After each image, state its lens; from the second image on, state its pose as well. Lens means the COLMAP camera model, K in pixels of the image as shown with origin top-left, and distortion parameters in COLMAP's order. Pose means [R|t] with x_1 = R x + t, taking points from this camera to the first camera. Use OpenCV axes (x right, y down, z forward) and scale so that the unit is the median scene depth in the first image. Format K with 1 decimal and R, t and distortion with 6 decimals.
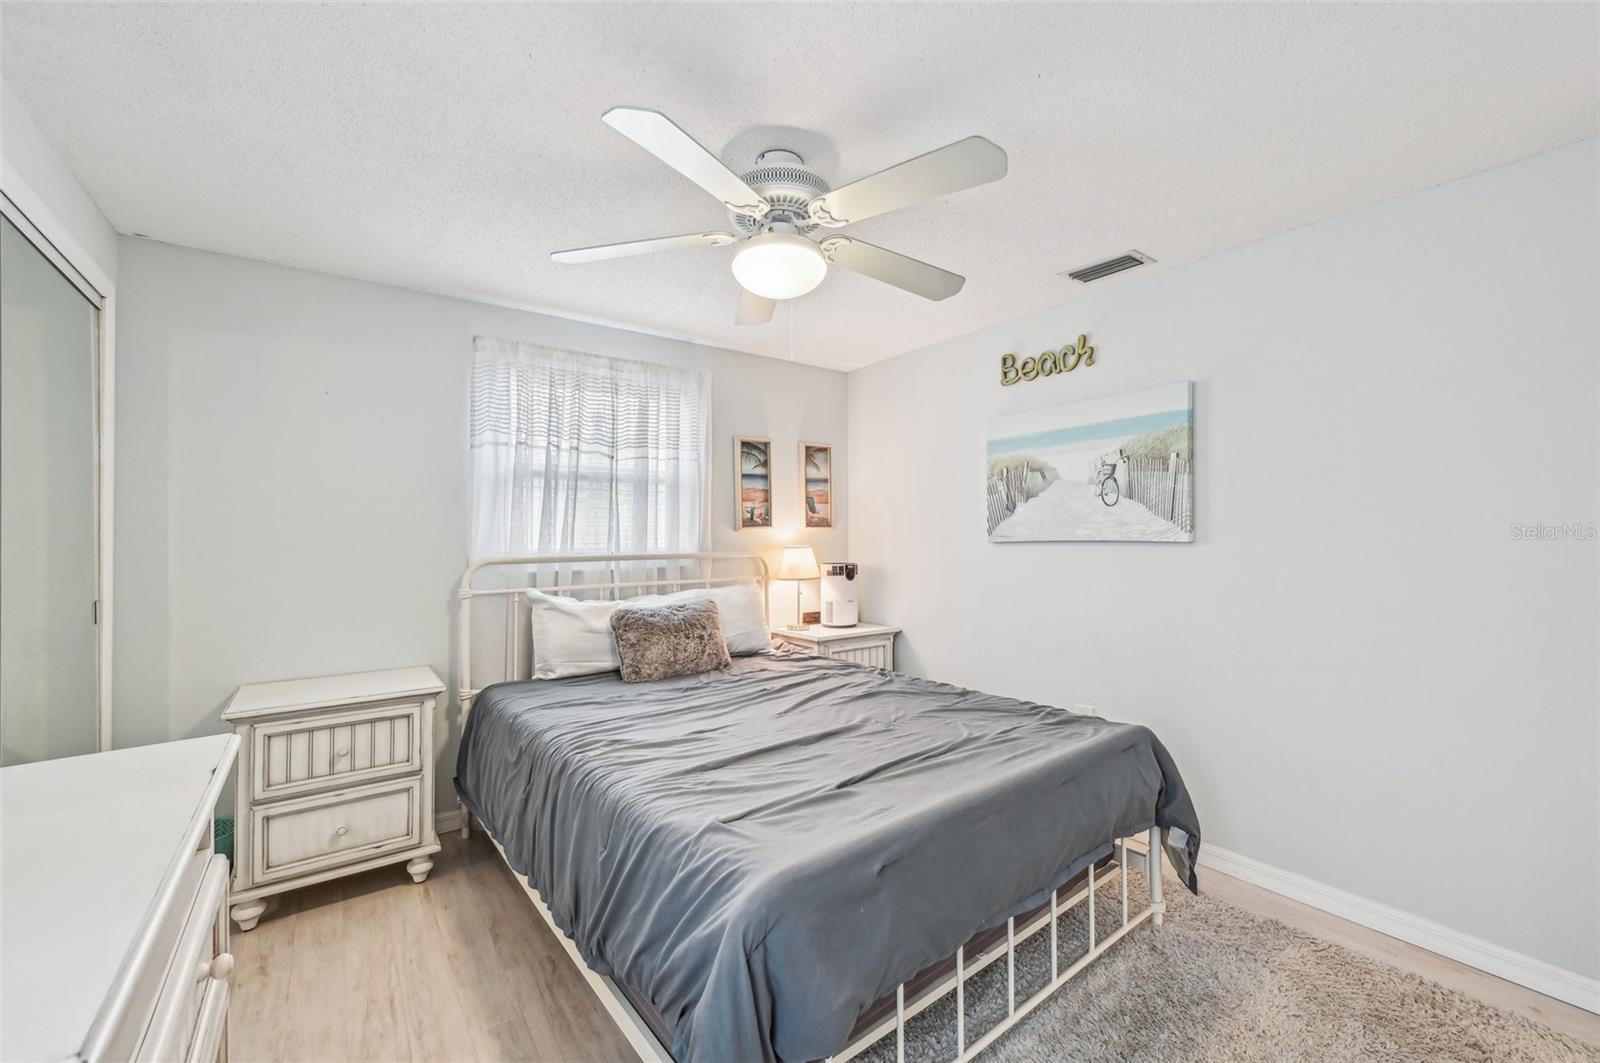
lens RADIAL K [[643.1, 0, 796.9], [0, 643.1, 532.1], [0, 0, 1]] dist [0.003985, 0.000042]
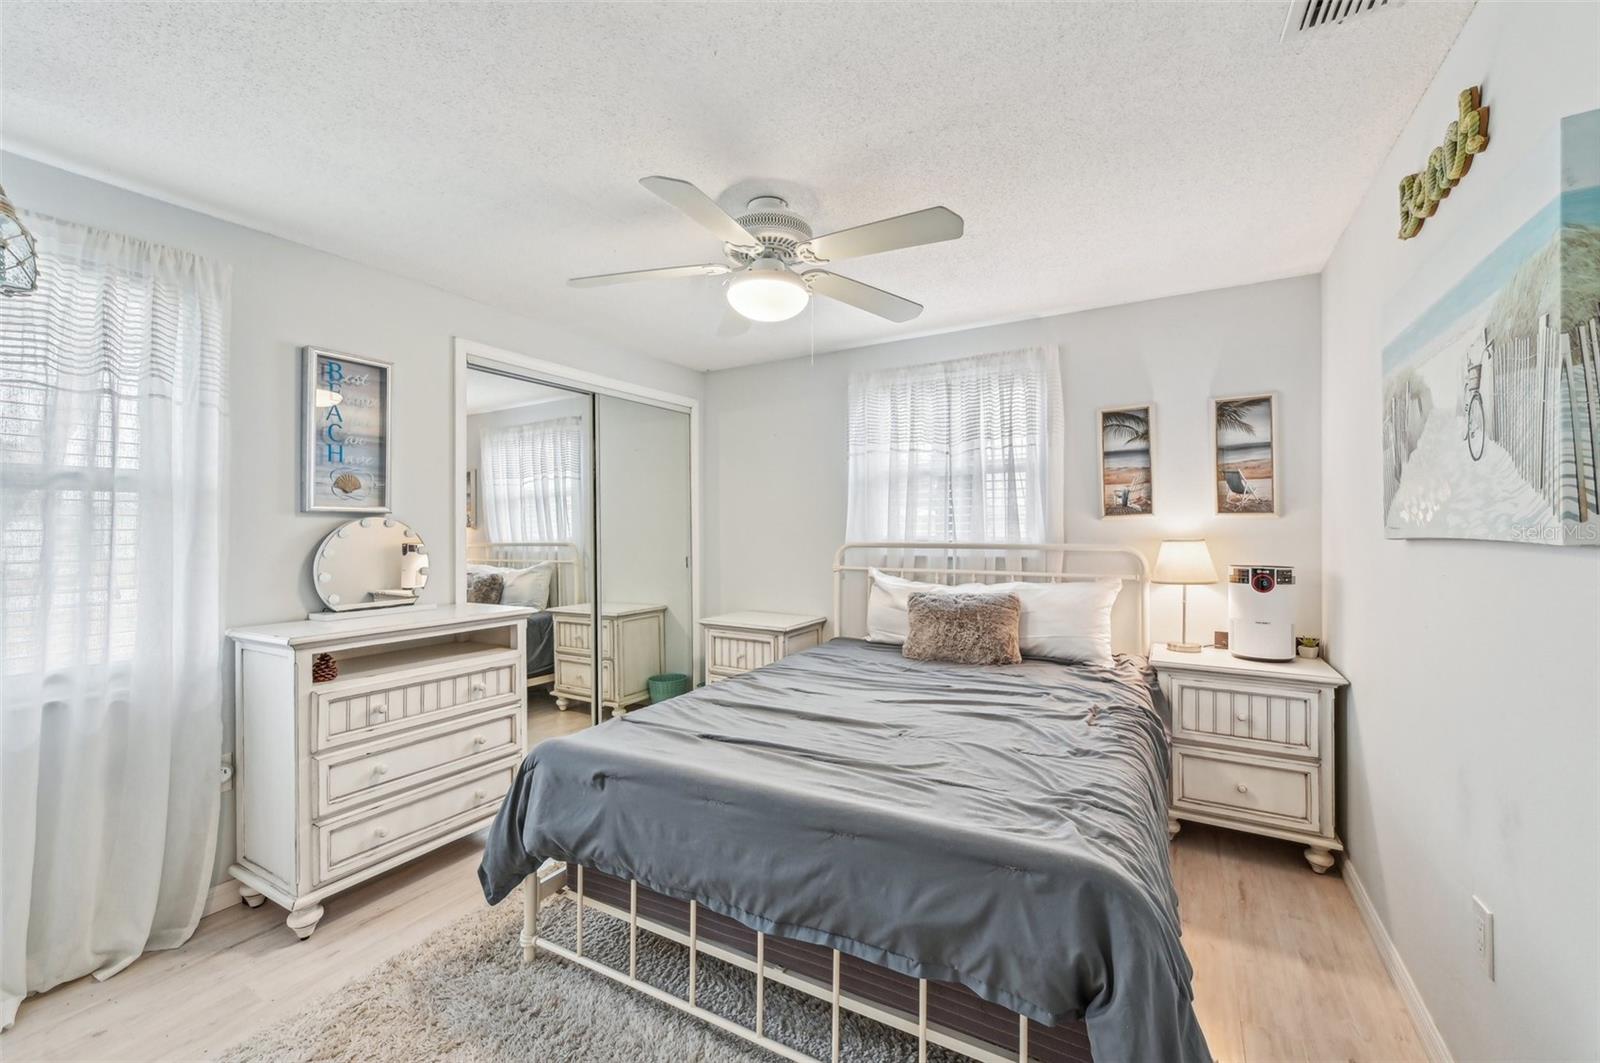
lens RADIAL K [[643.1, 0, 799.6], [0, 643.1, 524.2], [0, 0, 1]] dist [0.003985, 0.000042]
pose [[0.390797, 0.000191, -0.920477, 0.627779], [0.006164, 0.999977, 0.002824, -0.000987], [0.920456, -0.006777, 0.390787, 0.353452]]
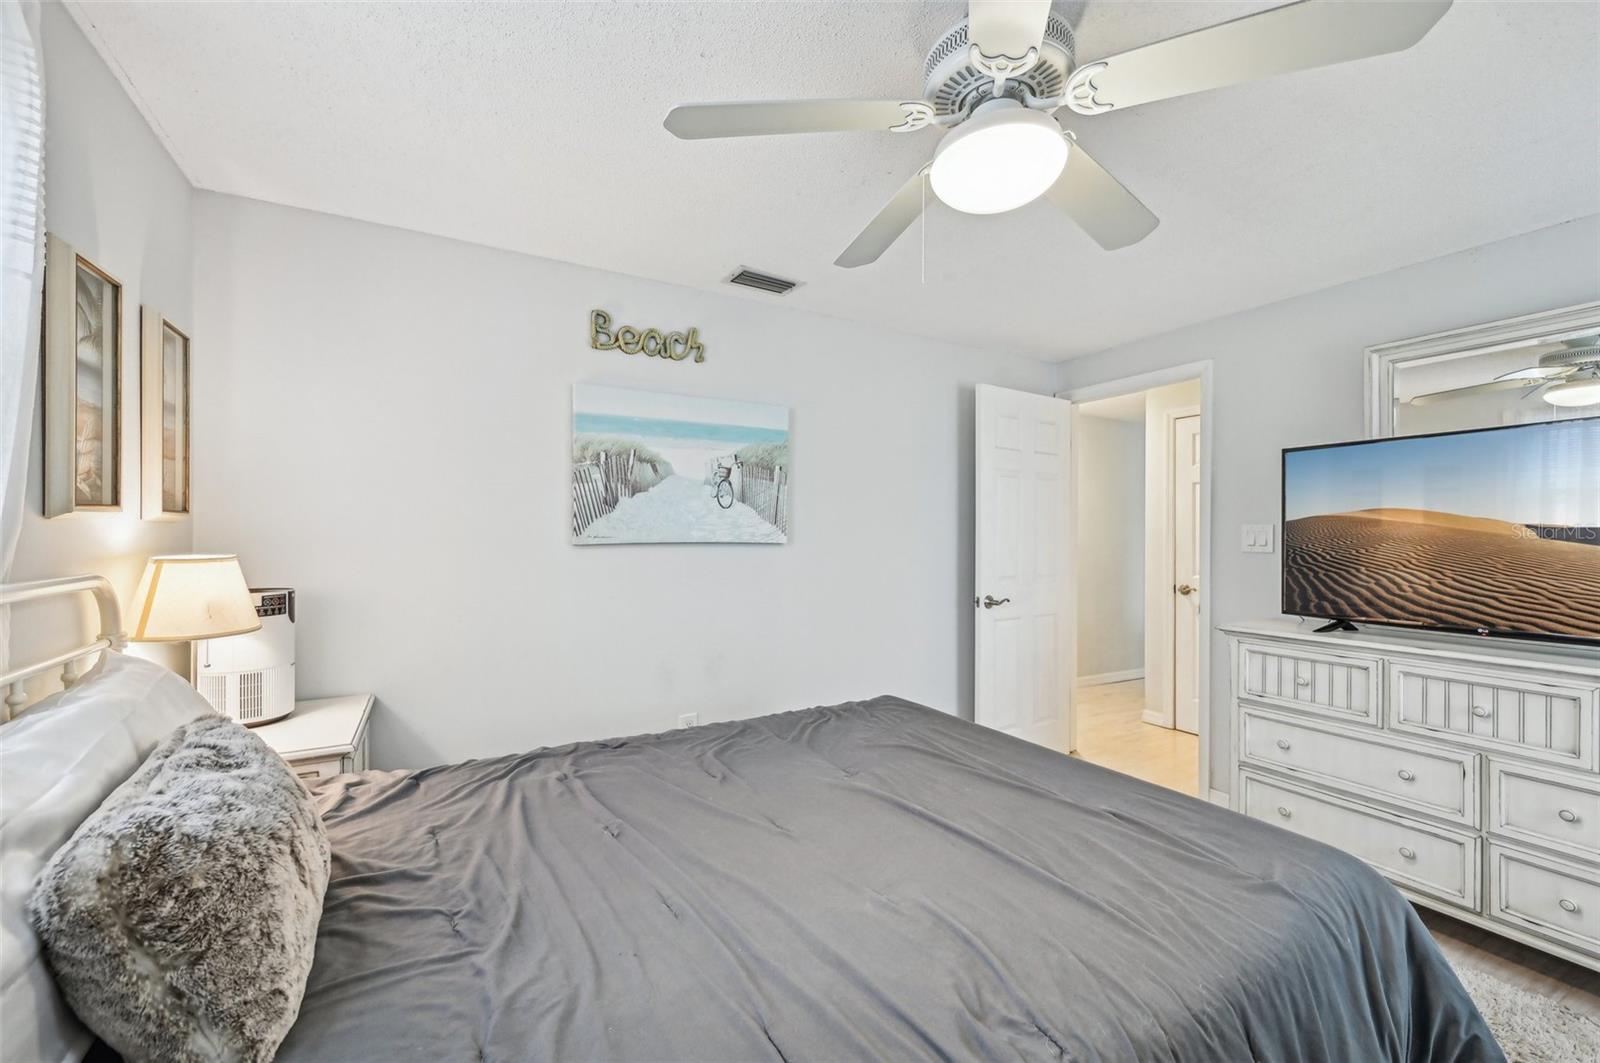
lens RADIAL K [[643.1, 0, 797.8], [0, 643.1, 537.9], [0, 0, 1]] dist [0.003985, 0.000042]
pose [[0.122879, 0.000415, 0.992422, -0.451728], [-0.014454, 0.999895, 0.001371, 0.003017], [-0.992316, -0.014513, 0.122872, 0.668900]]
